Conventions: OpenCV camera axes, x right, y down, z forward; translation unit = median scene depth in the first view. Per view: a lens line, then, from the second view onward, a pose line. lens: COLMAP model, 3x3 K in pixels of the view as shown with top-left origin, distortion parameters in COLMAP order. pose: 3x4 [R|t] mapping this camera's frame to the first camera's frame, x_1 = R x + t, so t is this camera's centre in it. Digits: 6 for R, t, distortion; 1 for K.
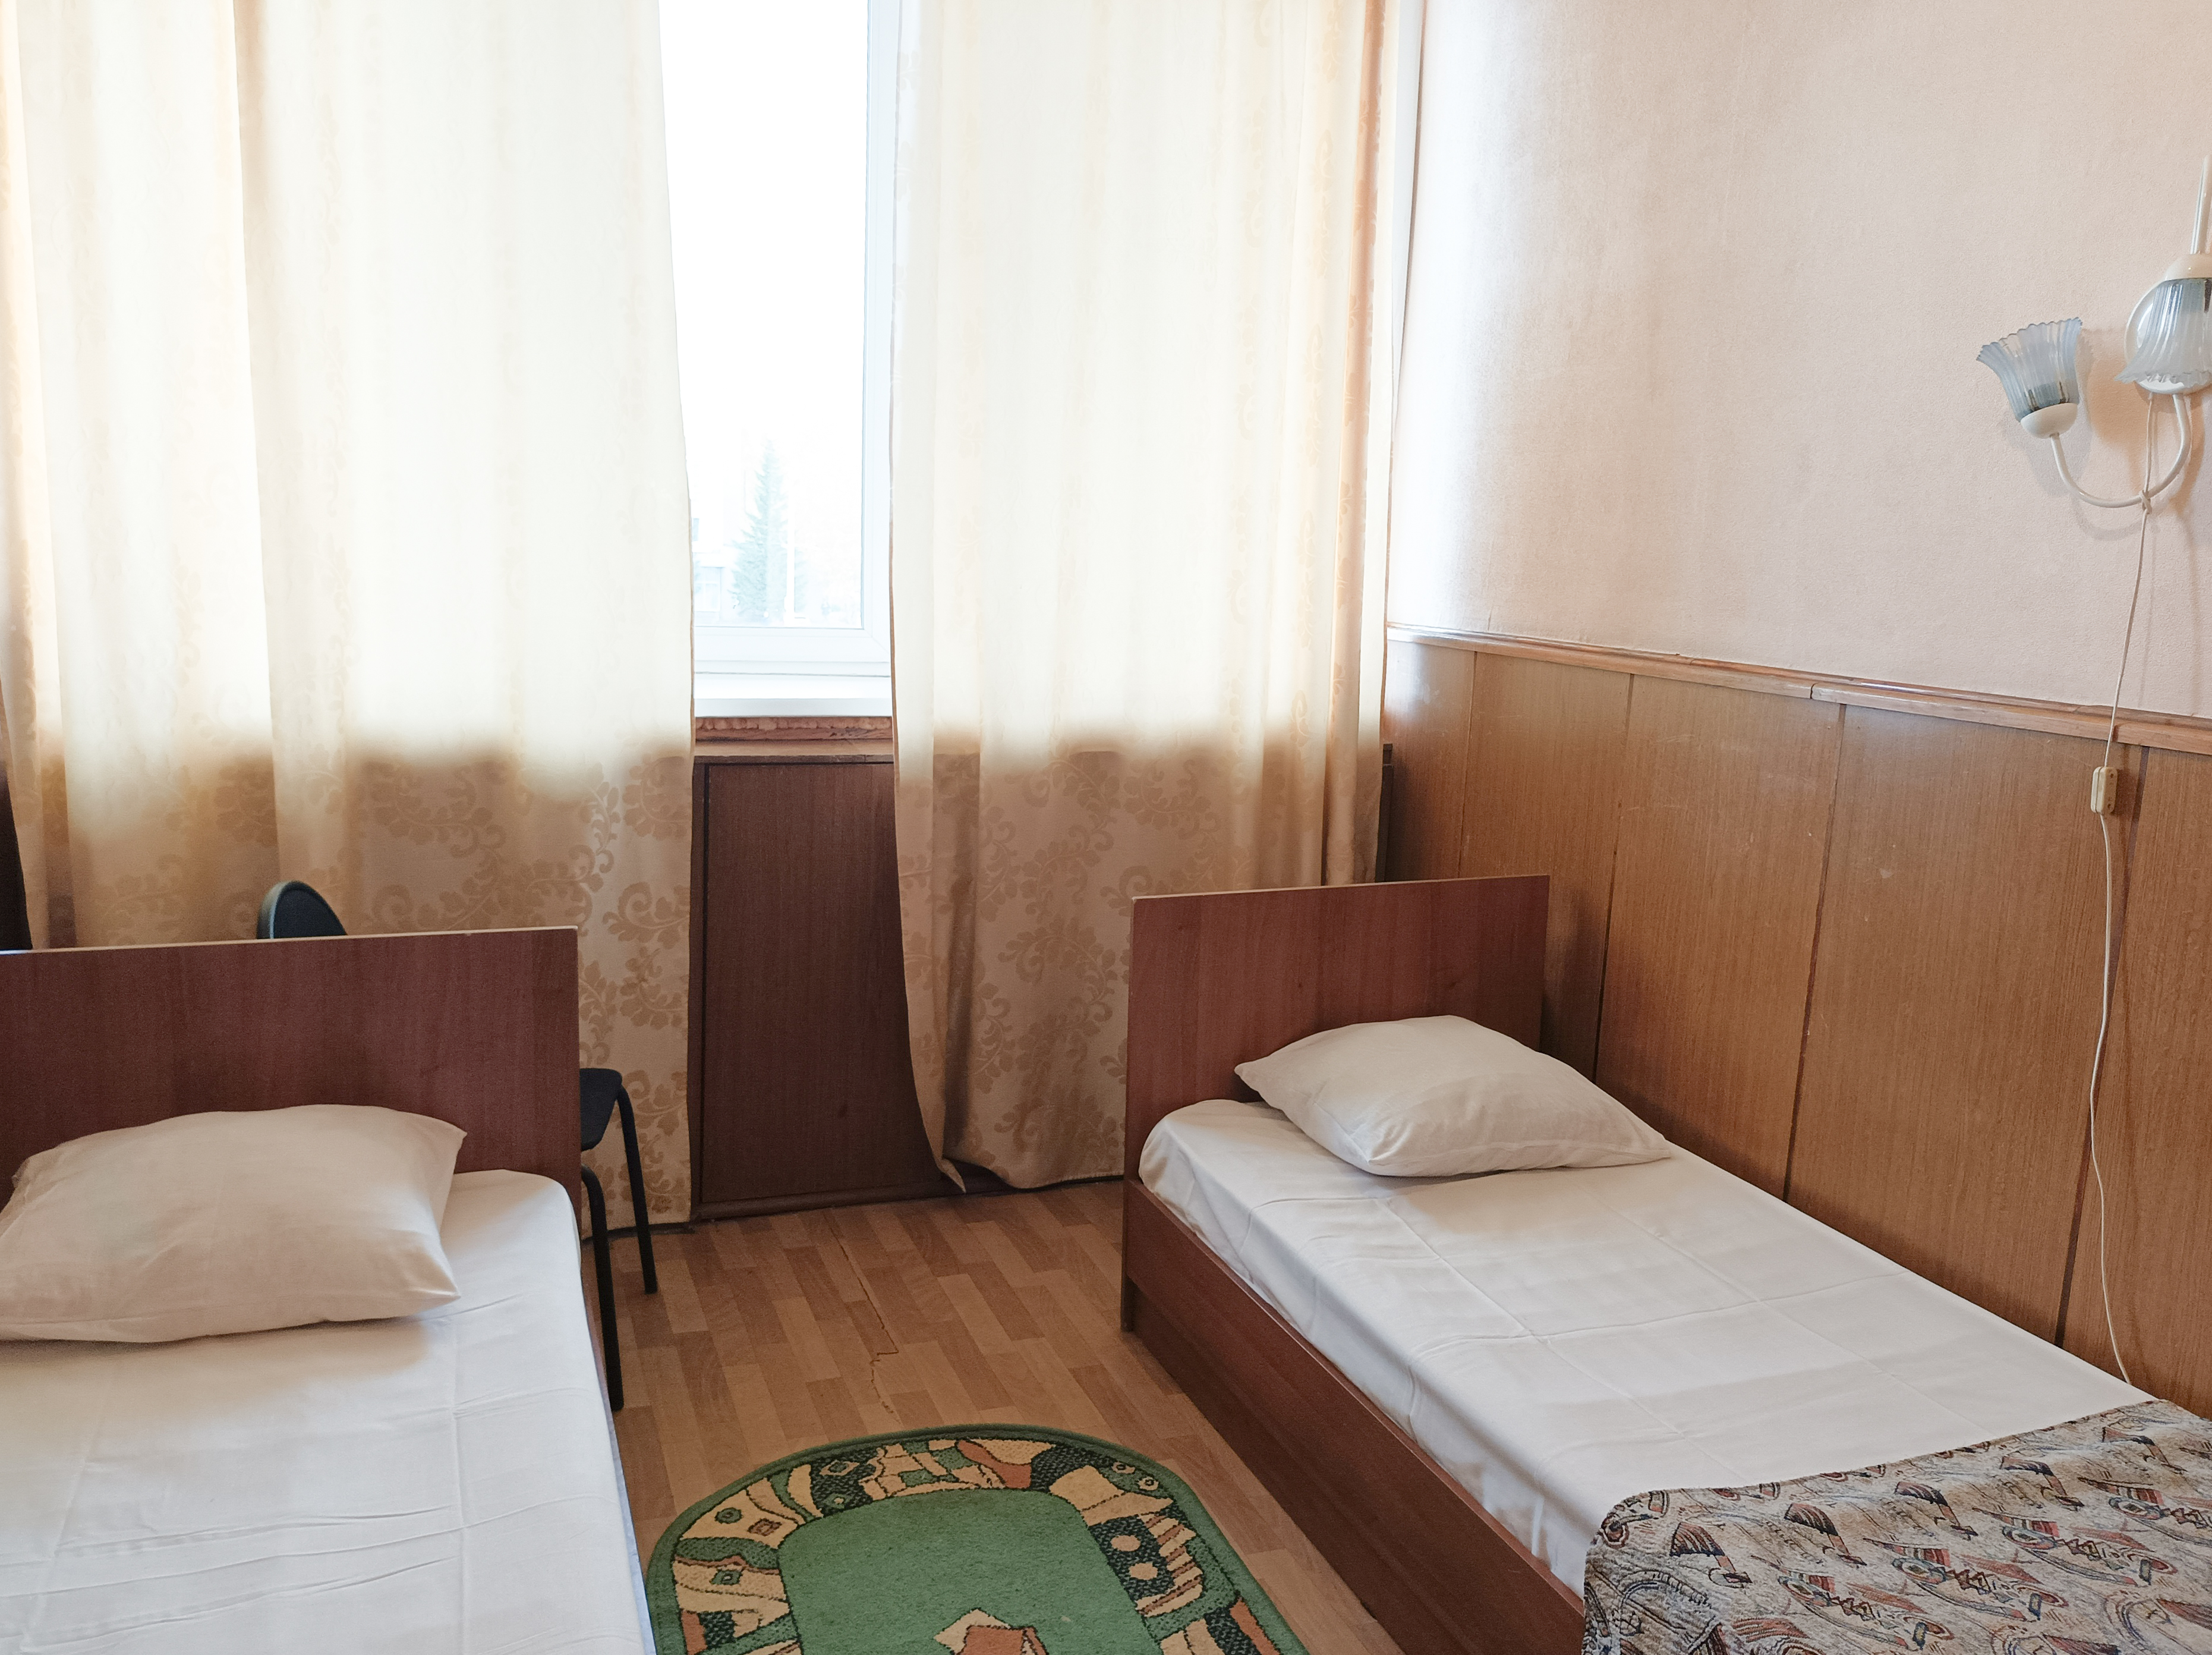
lens RADIAL K [[1684.3, 0, 1106.0], [0, 1684.3, 827.5], [0, 0, 1]] dist [0.044858, -0.032472]
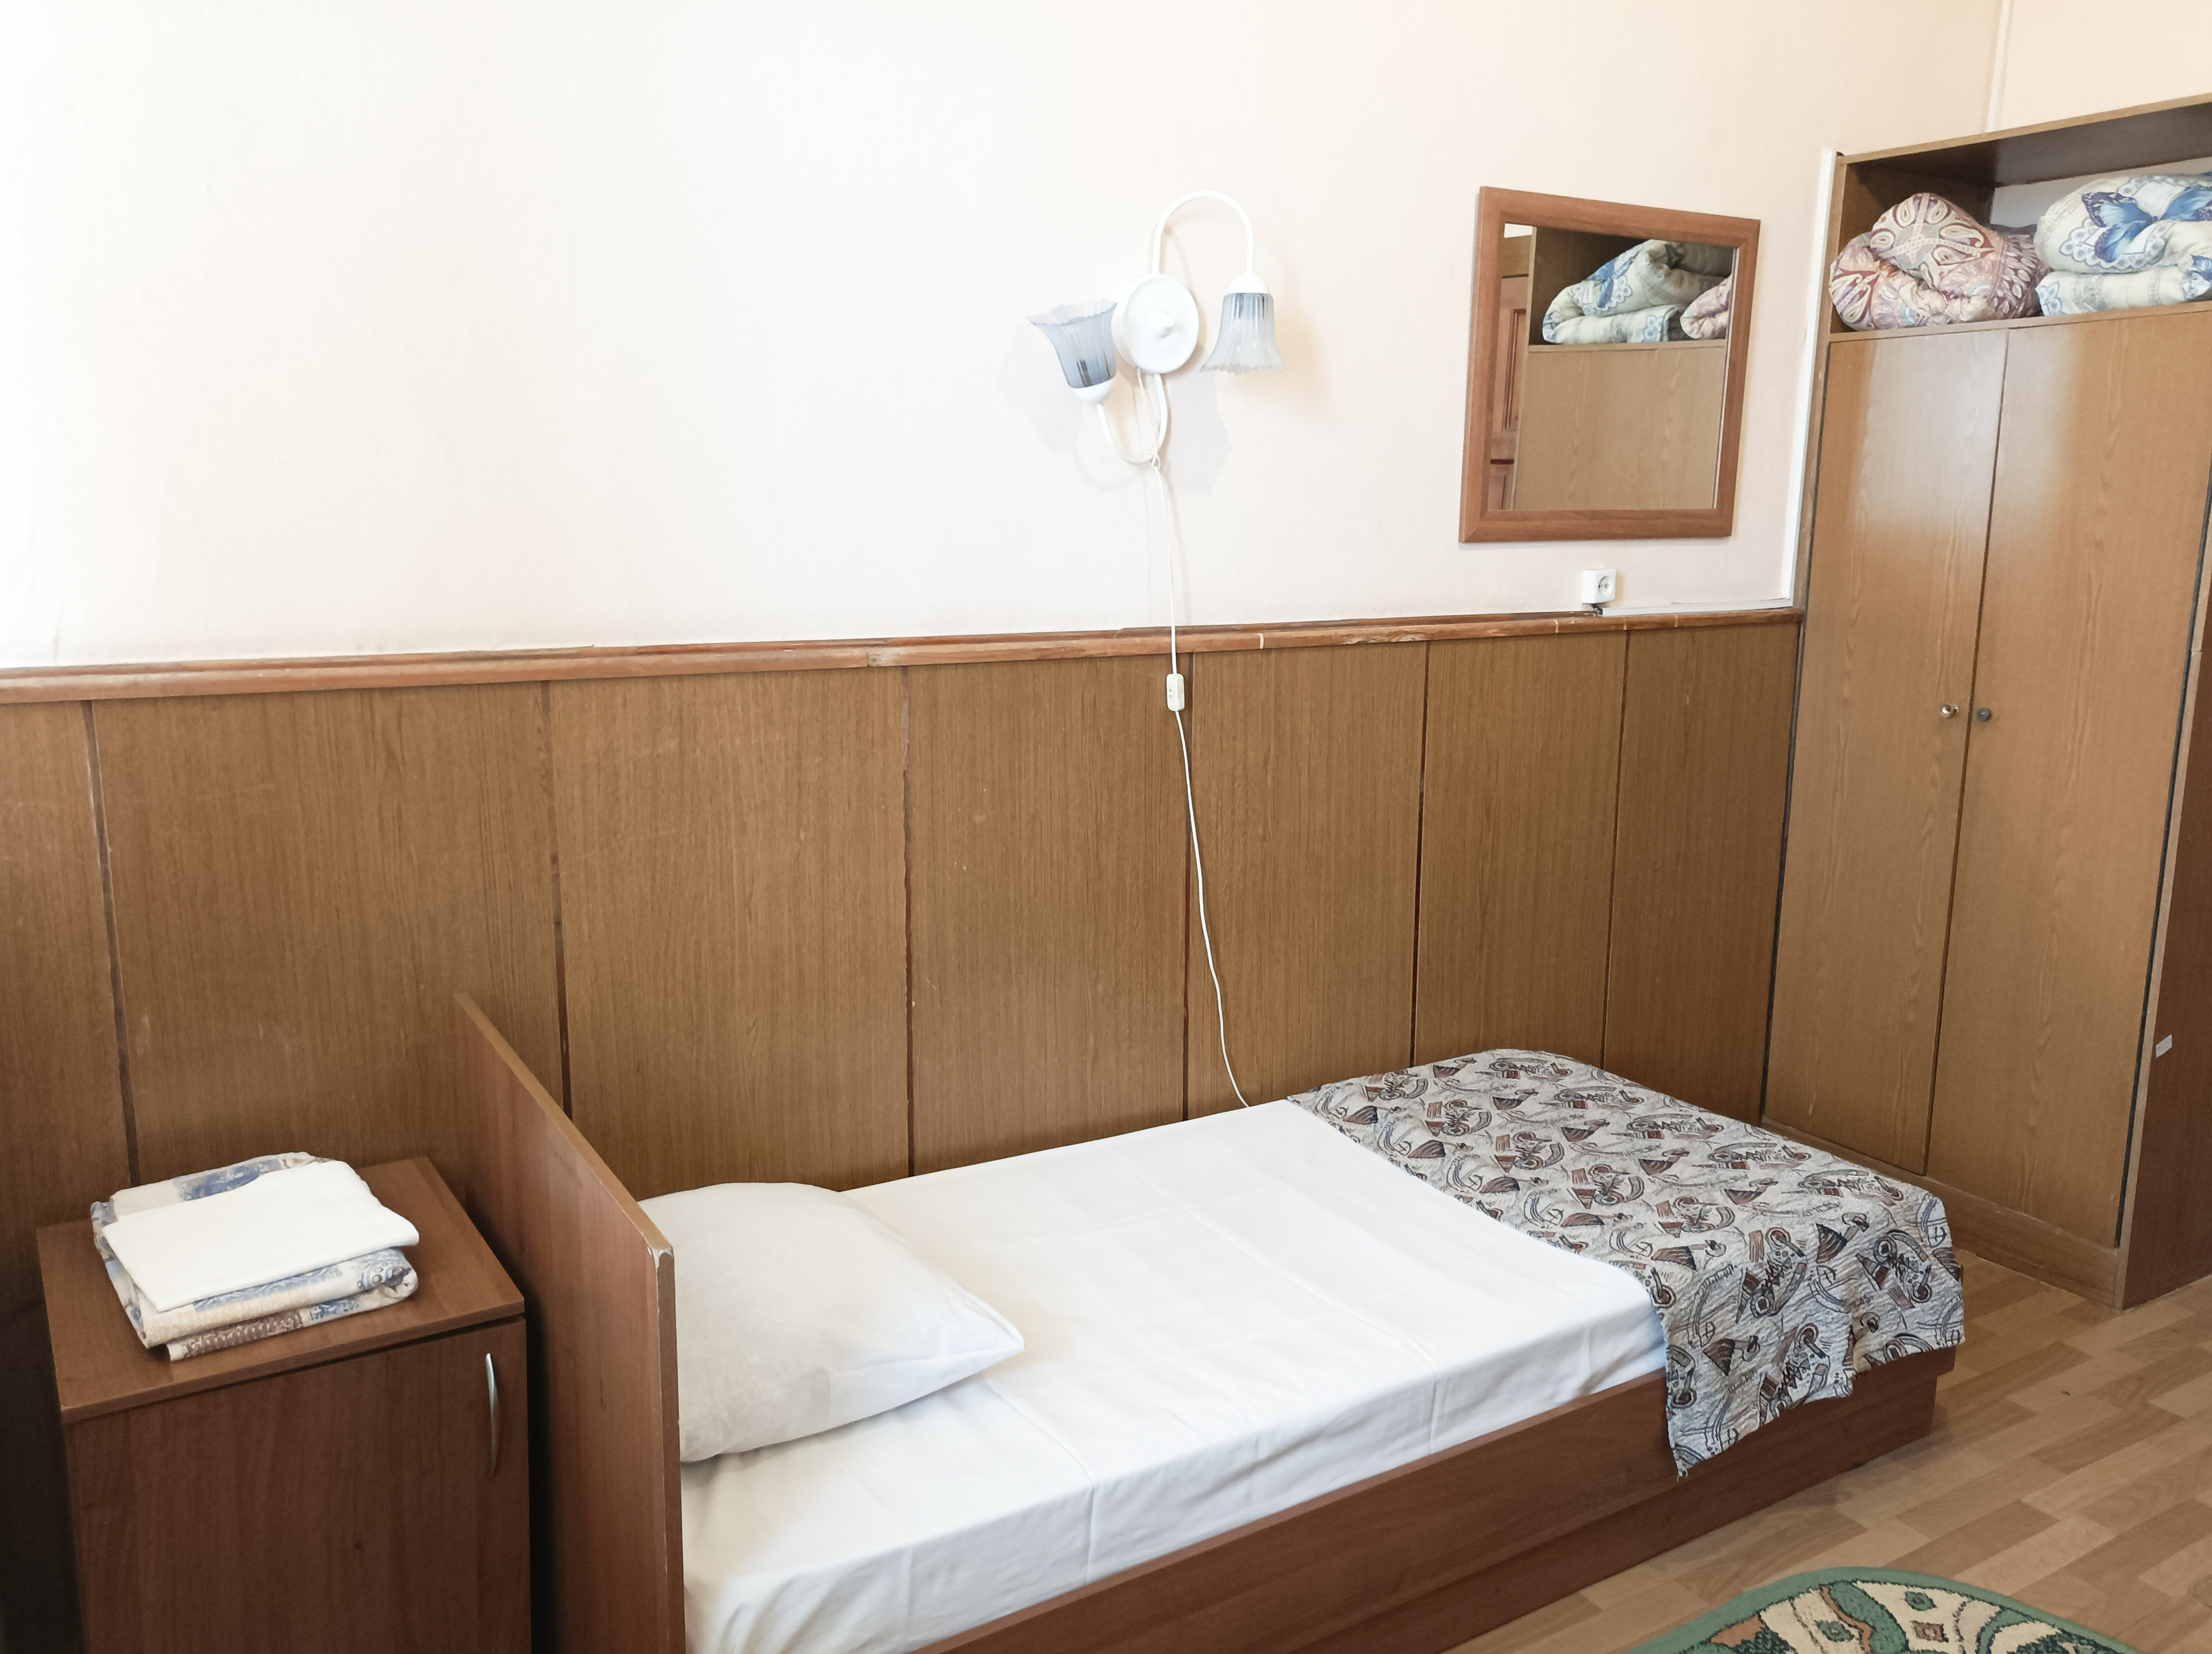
lens RADIAL K [[1724.9, 0, 1106.0], [0, 1724.9, 827.0], [0, 0, 1]] dist [0.042938, -0.021257]
pose [[-0.172524, -0.237550, 0.955932, -0.602774], [0.150797, 0.952674, 0.263955, -0.251580], [-0.973394, 0.189690, -0.128537, 1.143765]]
